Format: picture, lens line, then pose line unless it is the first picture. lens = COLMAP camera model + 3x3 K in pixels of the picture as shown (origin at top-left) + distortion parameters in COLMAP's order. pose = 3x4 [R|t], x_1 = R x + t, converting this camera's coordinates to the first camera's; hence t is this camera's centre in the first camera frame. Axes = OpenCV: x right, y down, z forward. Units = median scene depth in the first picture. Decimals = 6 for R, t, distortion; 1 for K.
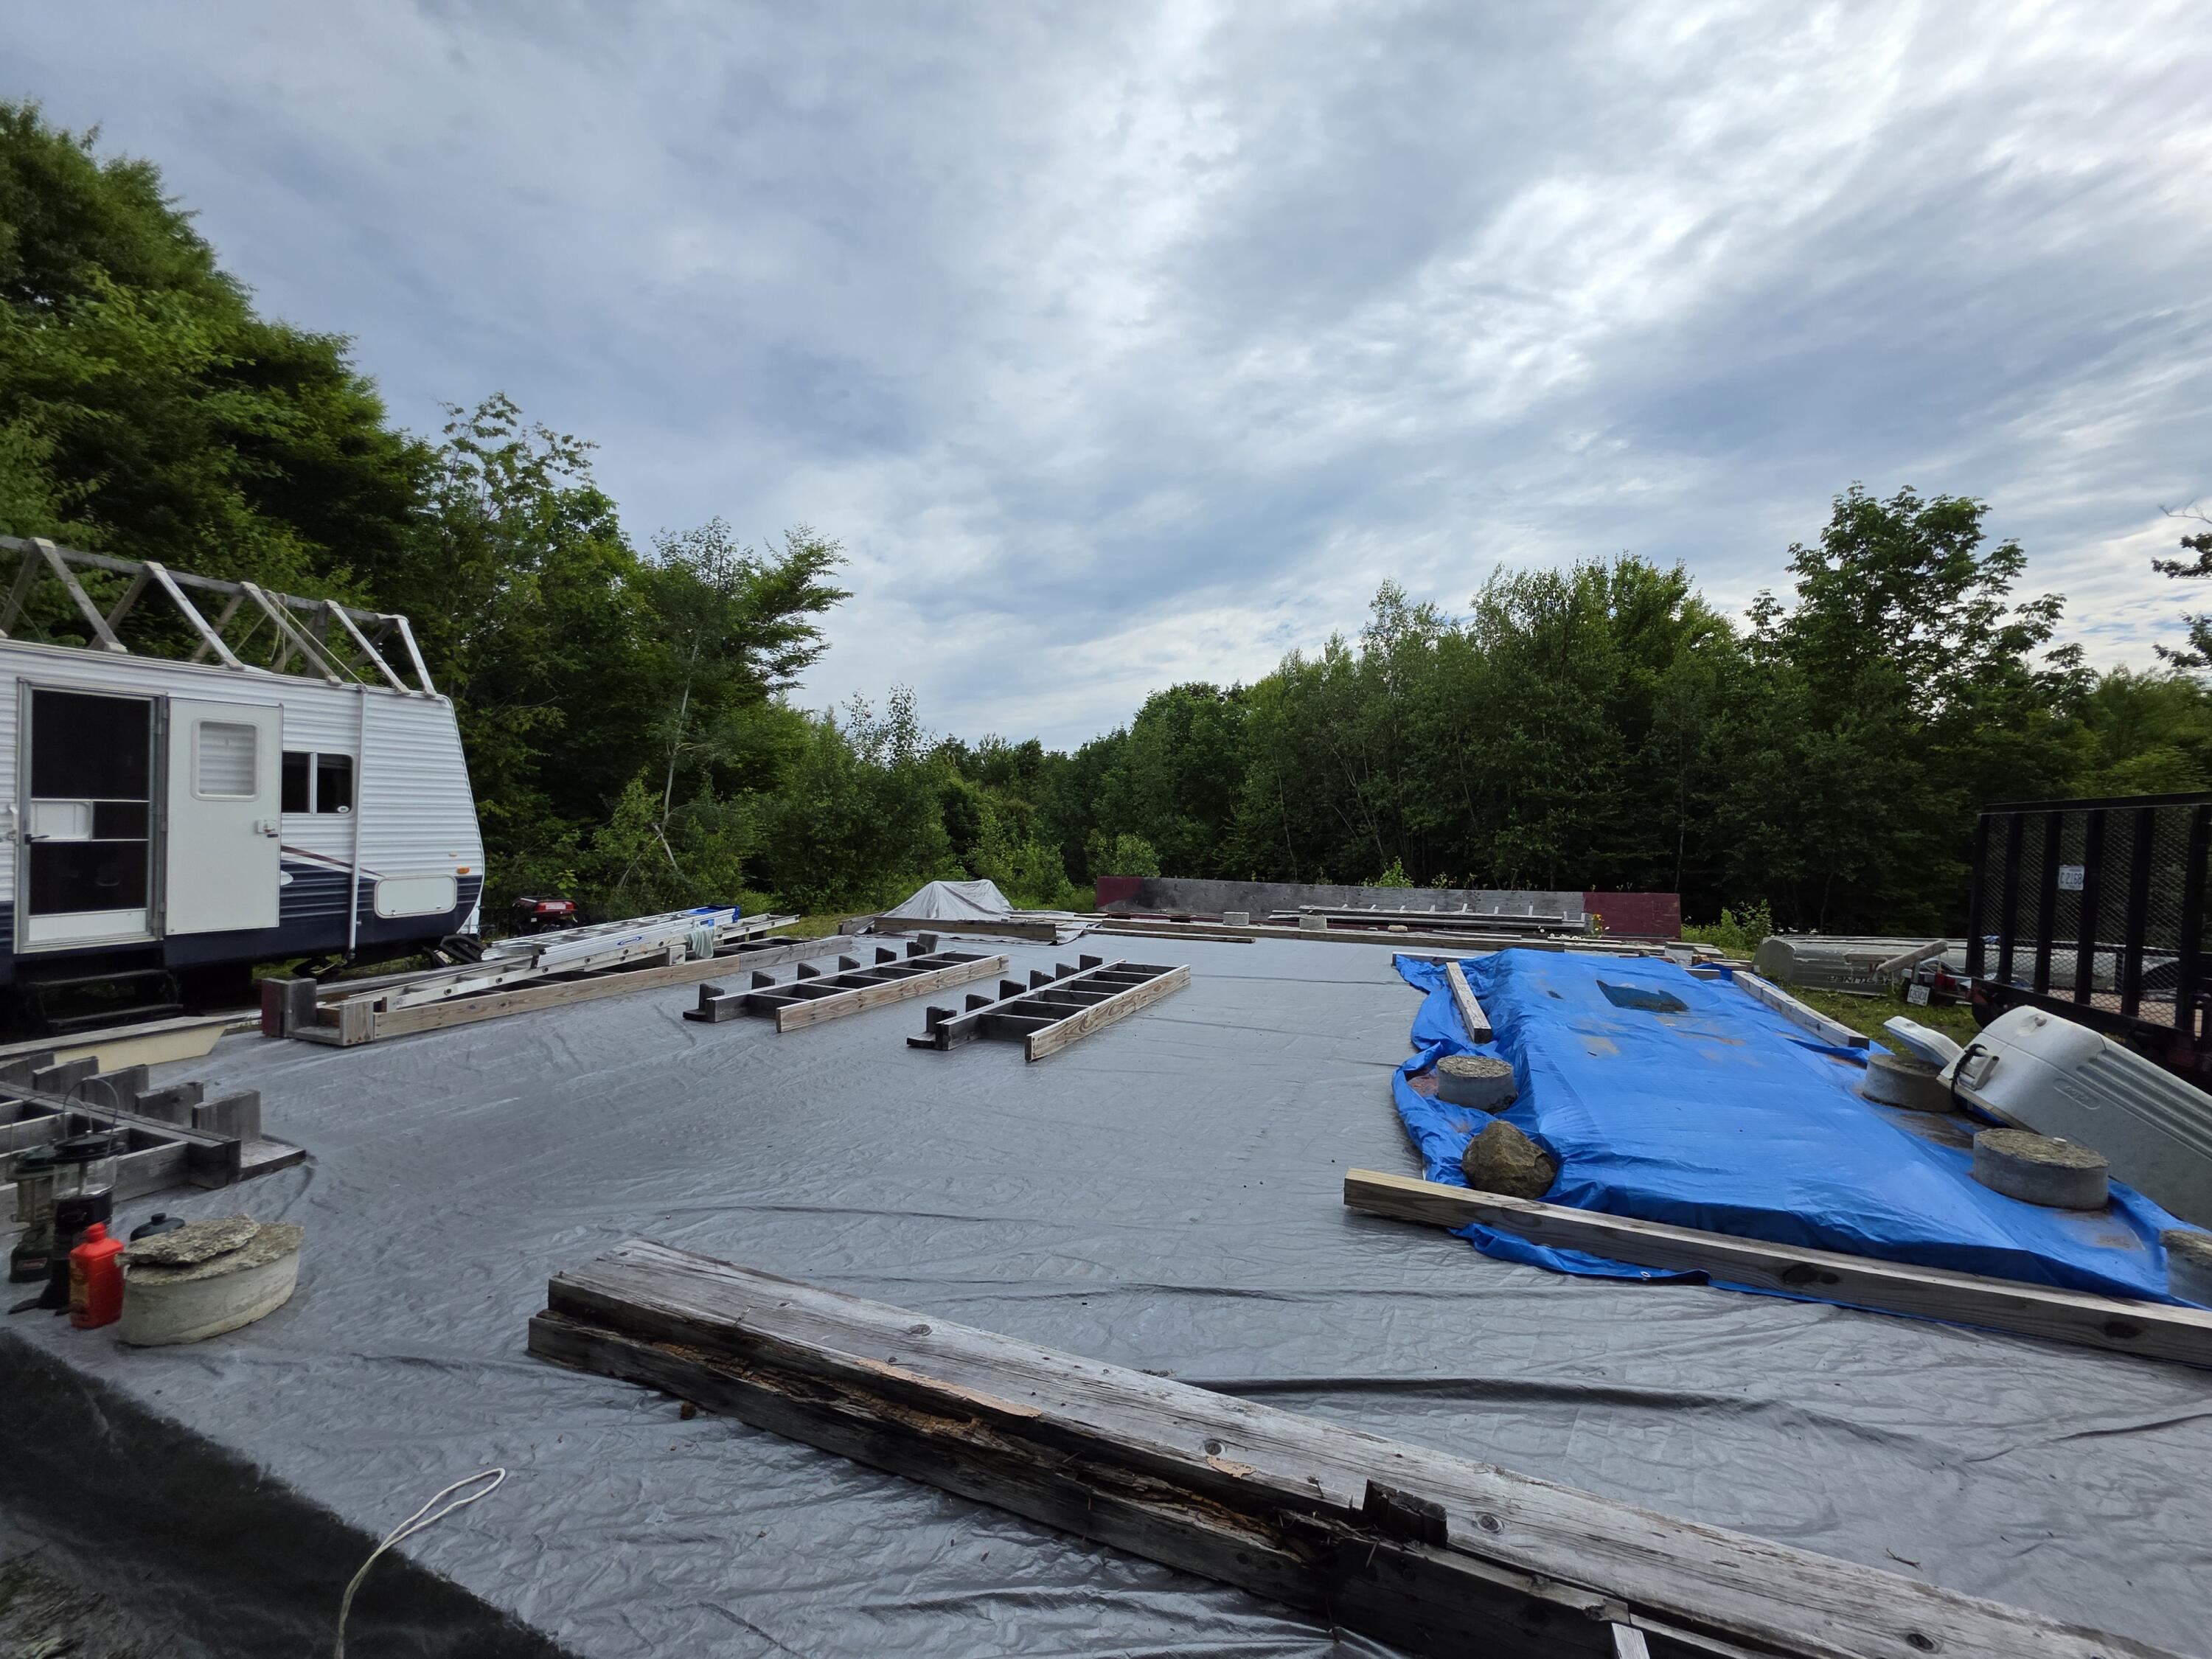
lens RADIAL K [[882.1, 0, 1111.3], [0, 882.1, 821.2], [0, 0, 1]] dist [-0.000137, 0.000014]
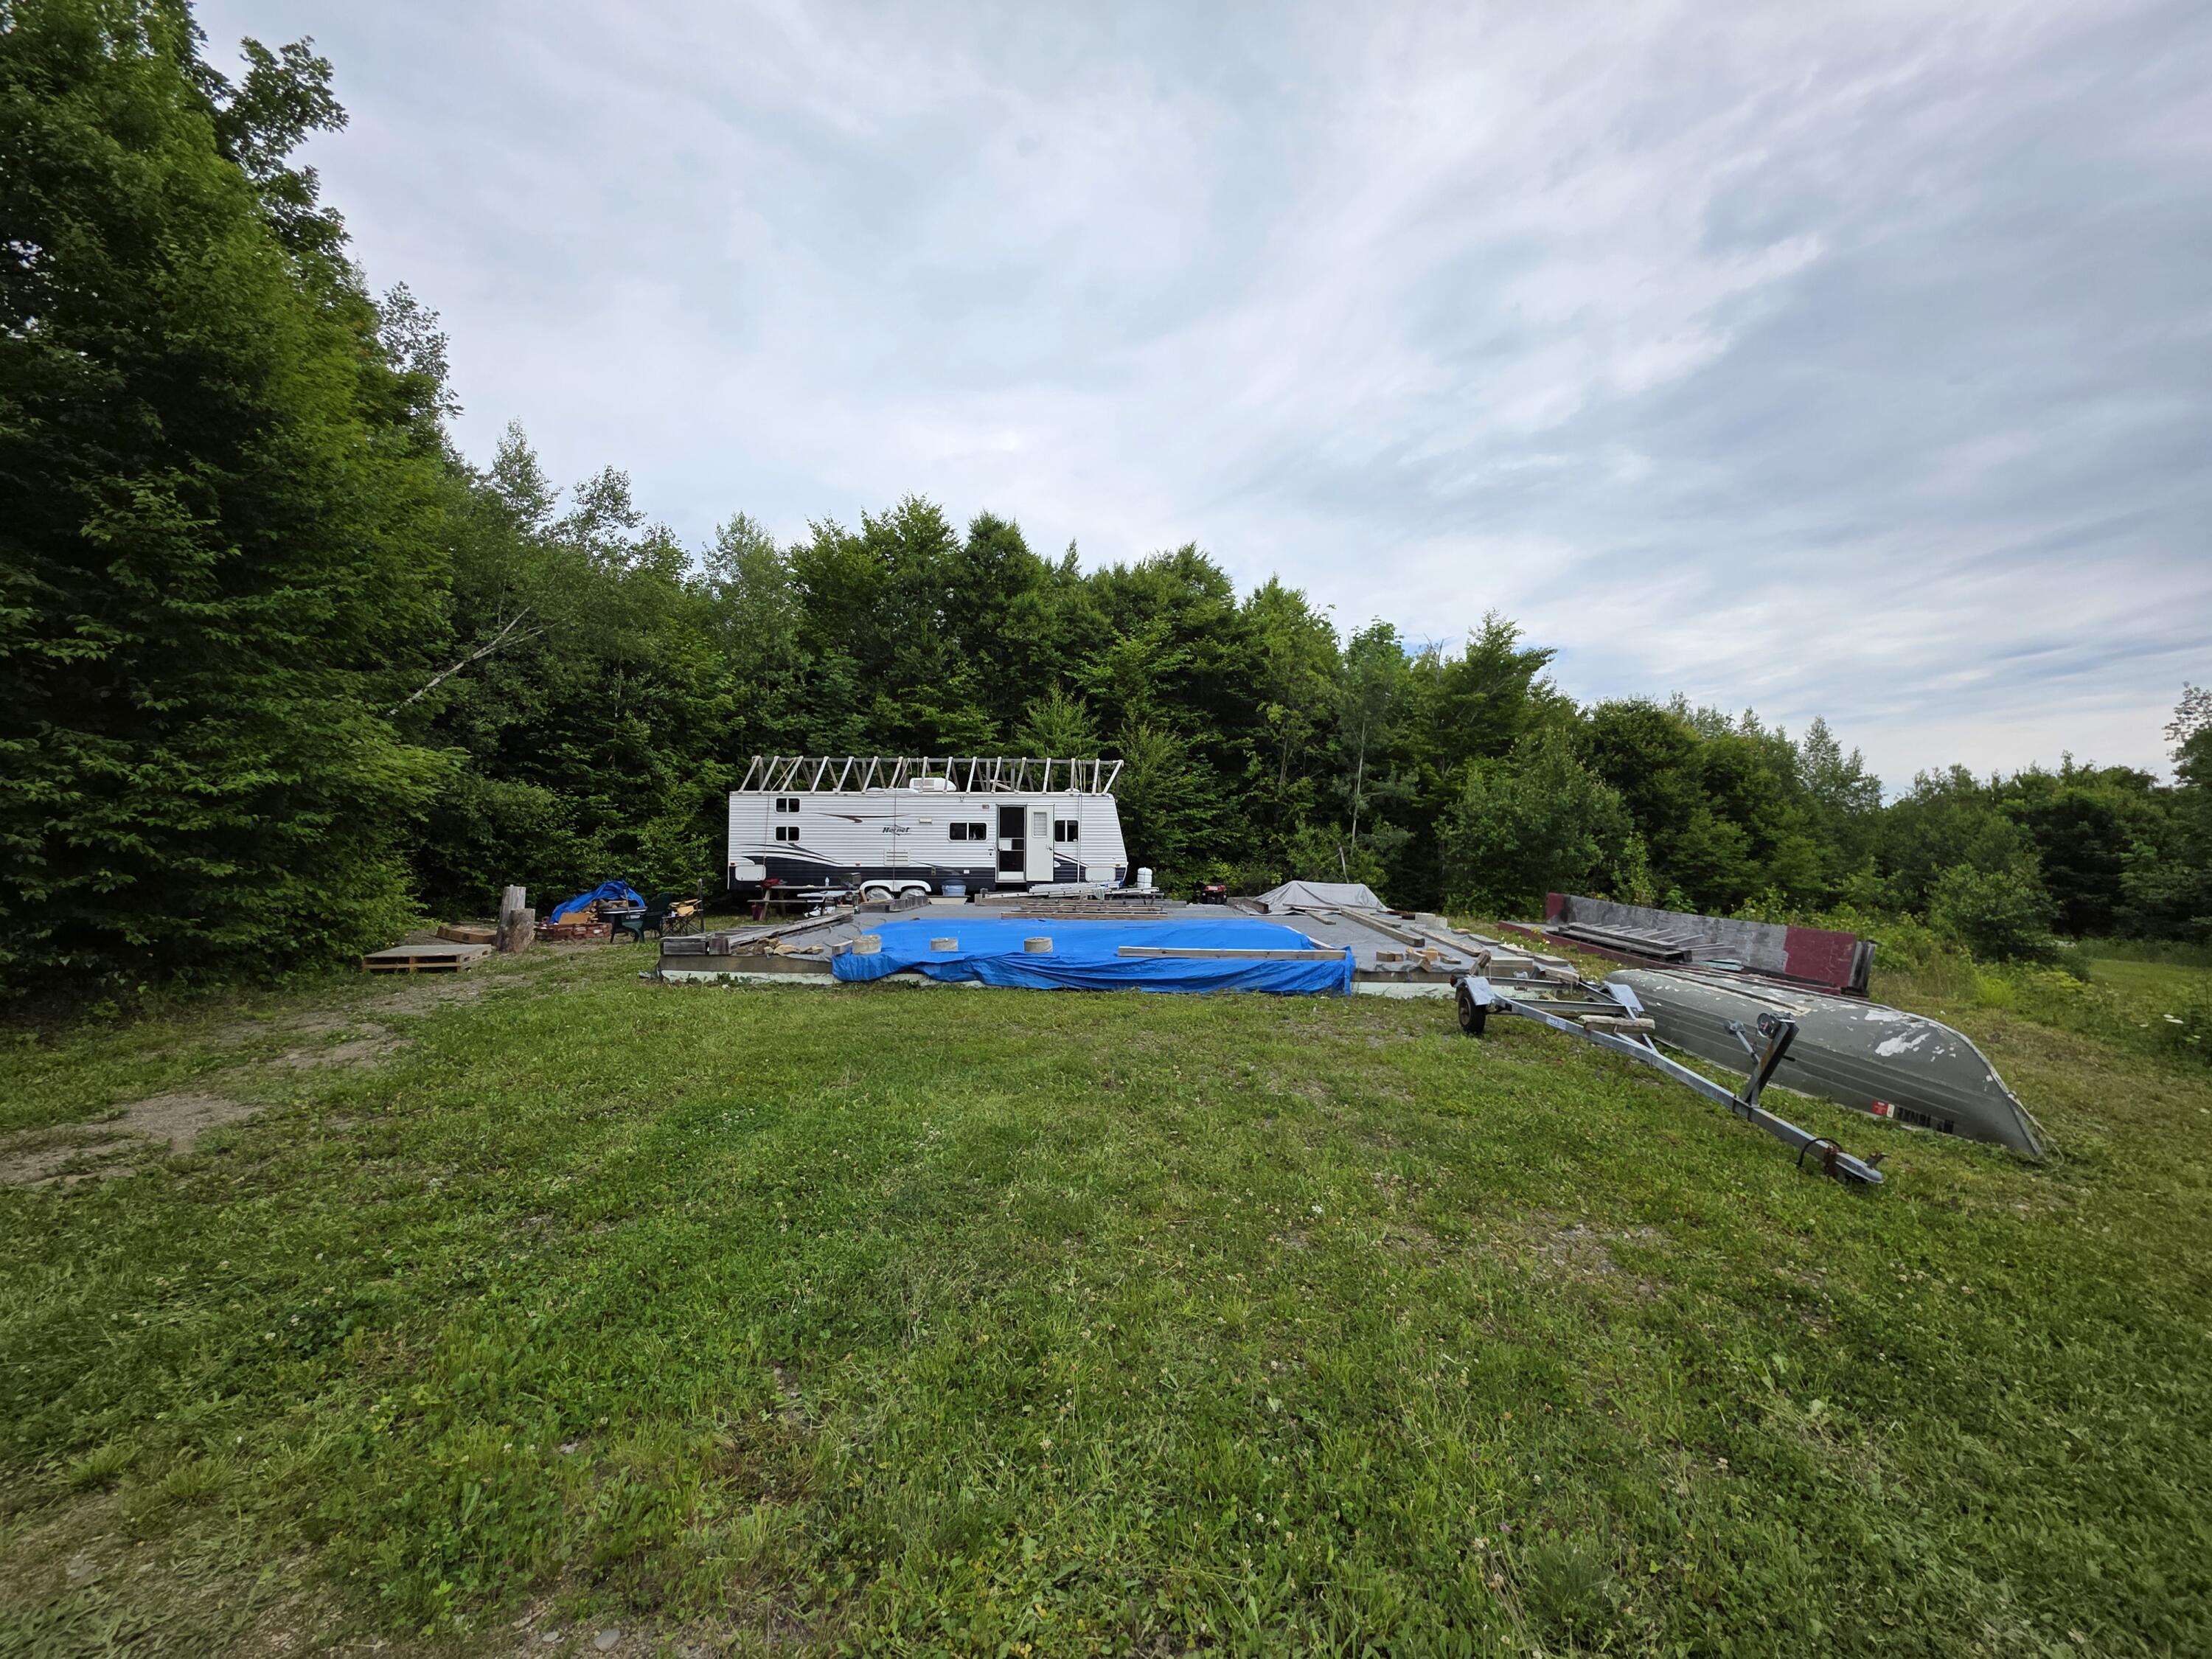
lens RADIAL K [[876.7, 0, 1114.9], [0, 876.7, 821.8], [0, 0, 1]] dist [0.002018, -0.004762]
pose [[0.343144, -0.028476, -0.938851, 1.263898], [-0.000366, 0.999536, -0.030450, 0.008810], [0.939283, 0.010793, 0.342974, 0.138079]]
